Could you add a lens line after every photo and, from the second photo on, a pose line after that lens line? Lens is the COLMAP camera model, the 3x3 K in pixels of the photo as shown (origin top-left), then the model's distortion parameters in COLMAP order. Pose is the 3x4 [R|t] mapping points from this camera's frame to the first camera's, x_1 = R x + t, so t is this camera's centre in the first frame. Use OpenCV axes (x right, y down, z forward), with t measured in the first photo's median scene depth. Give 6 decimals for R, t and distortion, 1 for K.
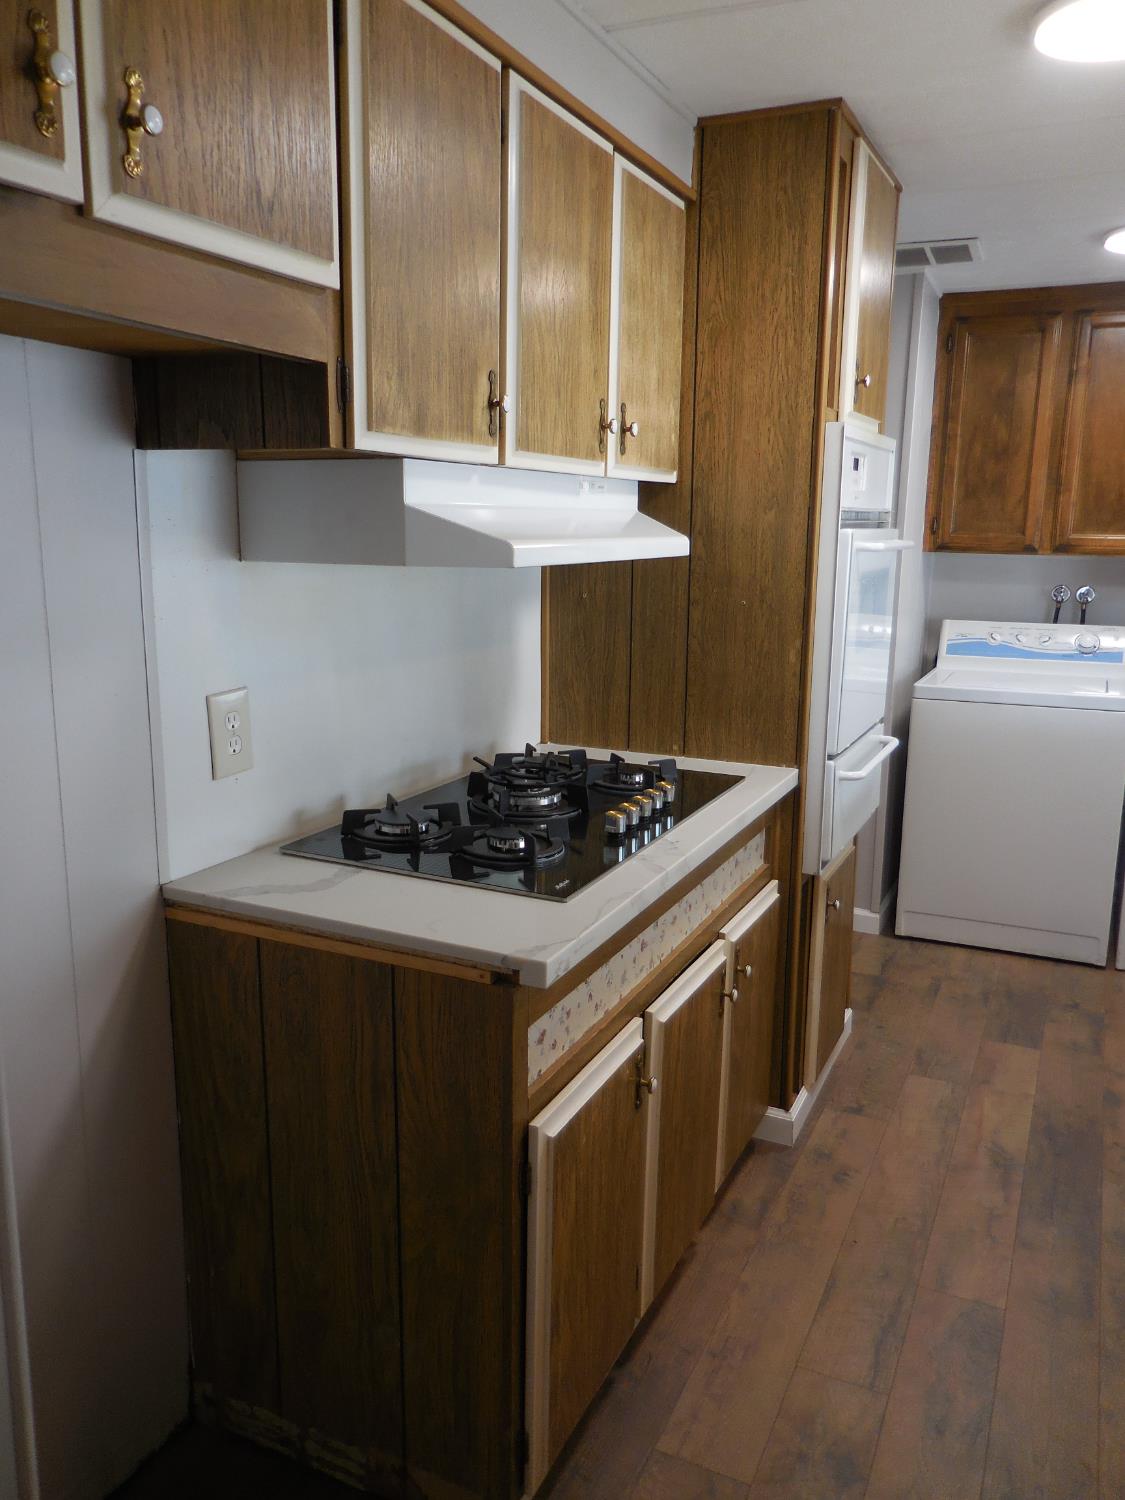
lens RADIAL K [[1145.5, 0, 559.2], [0, 1145.5, 758.4], [0, 0, 1]] dist [0.009808, 0.003828]
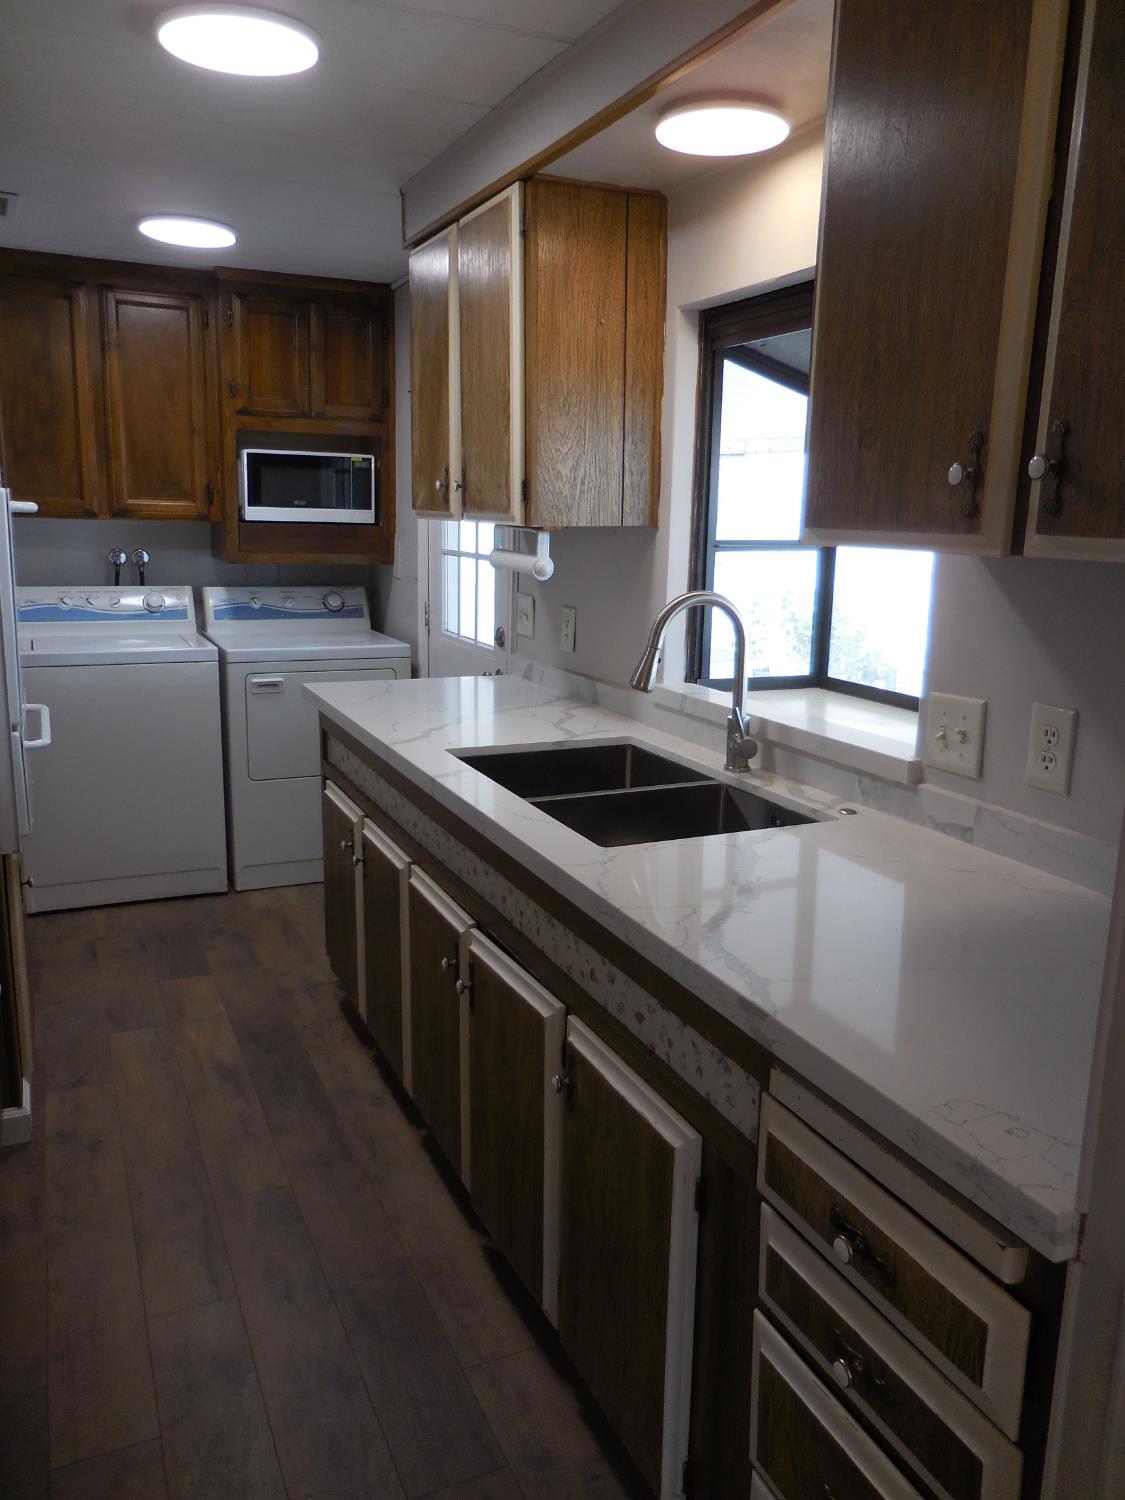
lens RADIAL K [[1145.5, 0, 559.2], [0, 1145.5, 758.4], [0, 0, 1]] dist [0.009808, 0.003828]
pose [[0.646095, -0.153111, 0.747742, -0.122098], [0.135169, 0.987141, 0.085336, 0.002341], [-0.751192, 0.045936, 0.658483, 0.020268]]
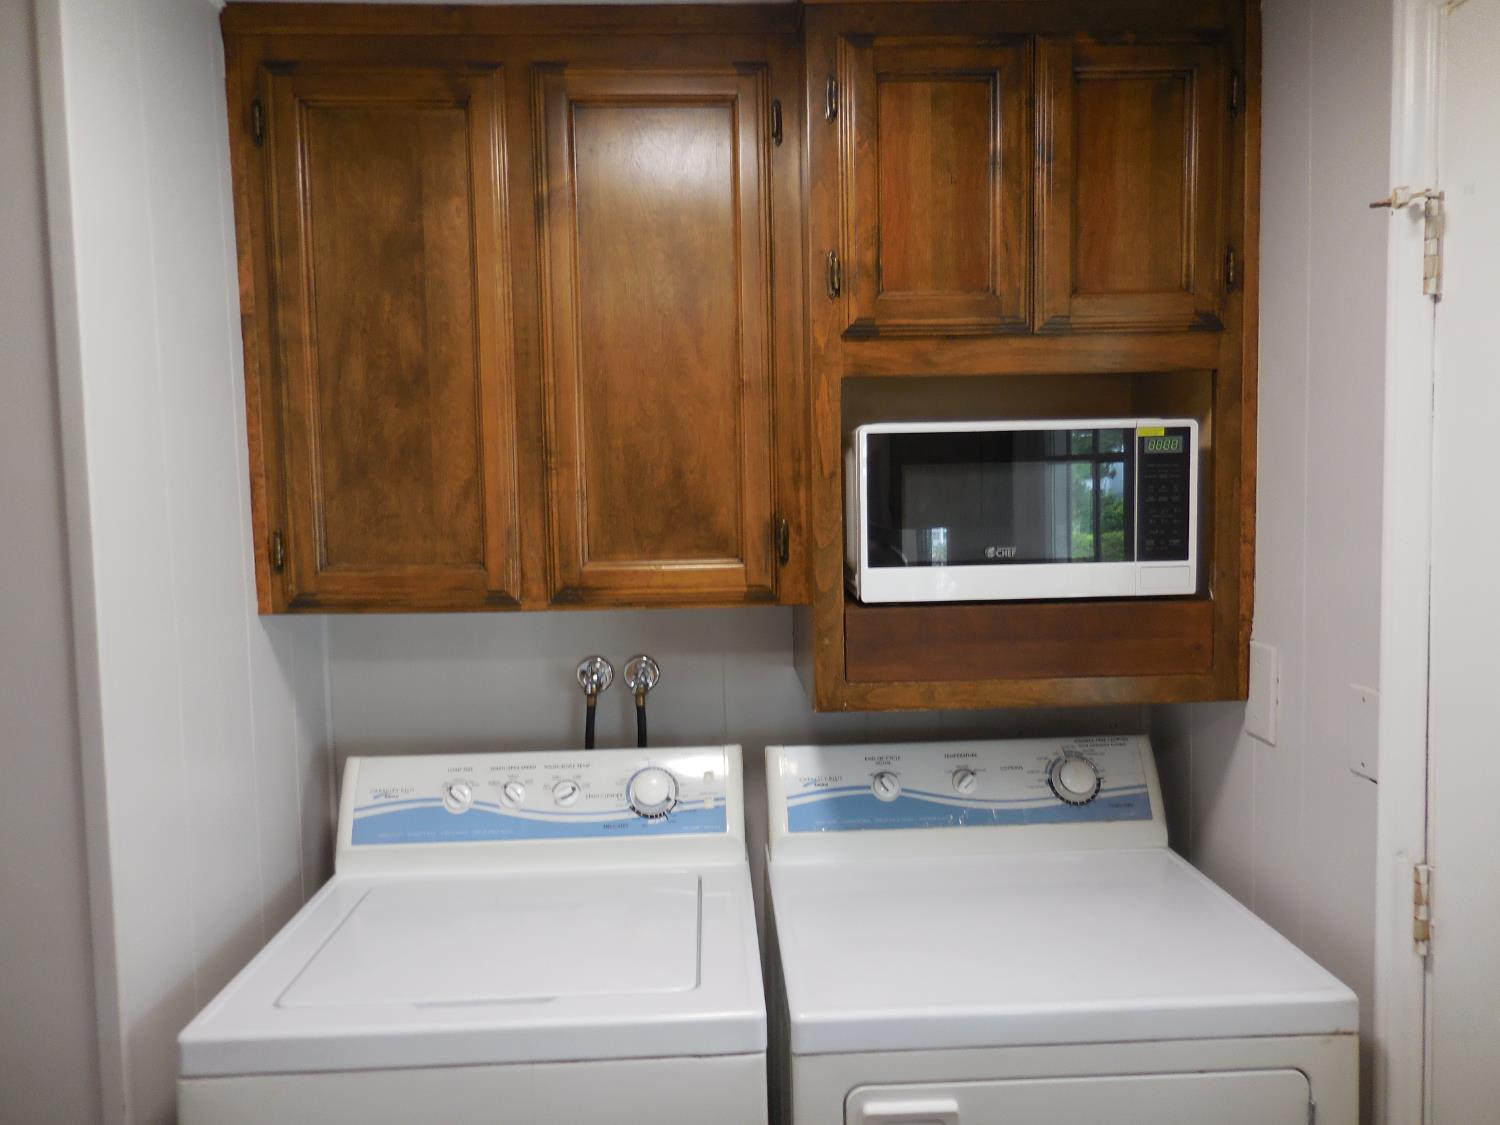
lens RADIAL K [[1136.3, 0, 751.6], [0, 1136.3, 535.7], [0, 0, 1]] dist [0.000467, 0.003320]
pose [[0.886537, -0.044664, 0.460498, 0.305813], [0.120613, 0.983223, -0.136838, -0.139754], [-0.446660, 0.176854, 0.877050, 0.596011]]
